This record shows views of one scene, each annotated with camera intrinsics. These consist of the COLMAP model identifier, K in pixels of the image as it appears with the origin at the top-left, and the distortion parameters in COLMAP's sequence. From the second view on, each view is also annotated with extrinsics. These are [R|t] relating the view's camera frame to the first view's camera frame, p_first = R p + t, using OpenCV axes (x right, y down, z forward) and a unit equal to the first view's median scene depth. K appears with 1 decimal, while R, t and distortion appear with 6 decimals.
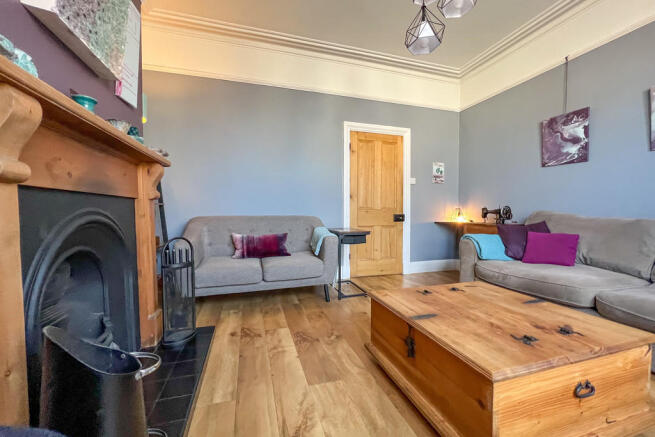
lens RADIAL K [[266.8, 0, 326.0], [0, 266.8, 221.4], [0, 0, 1]] dist [-0.019338, 0.004174]
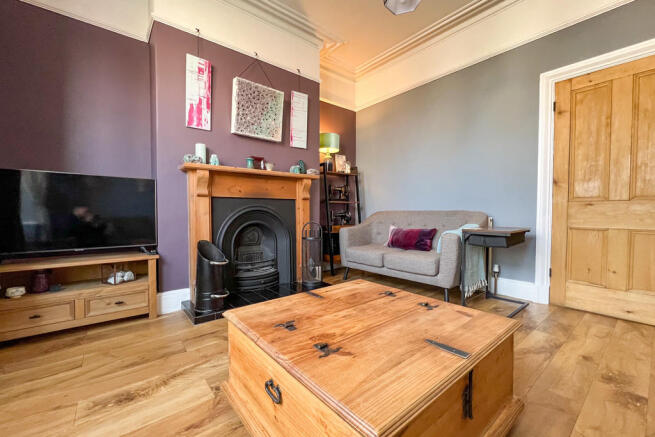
lens RADIAL K [[266.8, 0, 316.2], [0, 266.8, 224.5], [0, 0, 1]] dist [-0.019338, 0.004174]
pose [[0.370725, 0.043991, -0.927700, 1.165976], [-0.032598, 0.998878, 0.034339, 0.021990], [0.928170, 0.017511, 0.371743, 0.492379]]
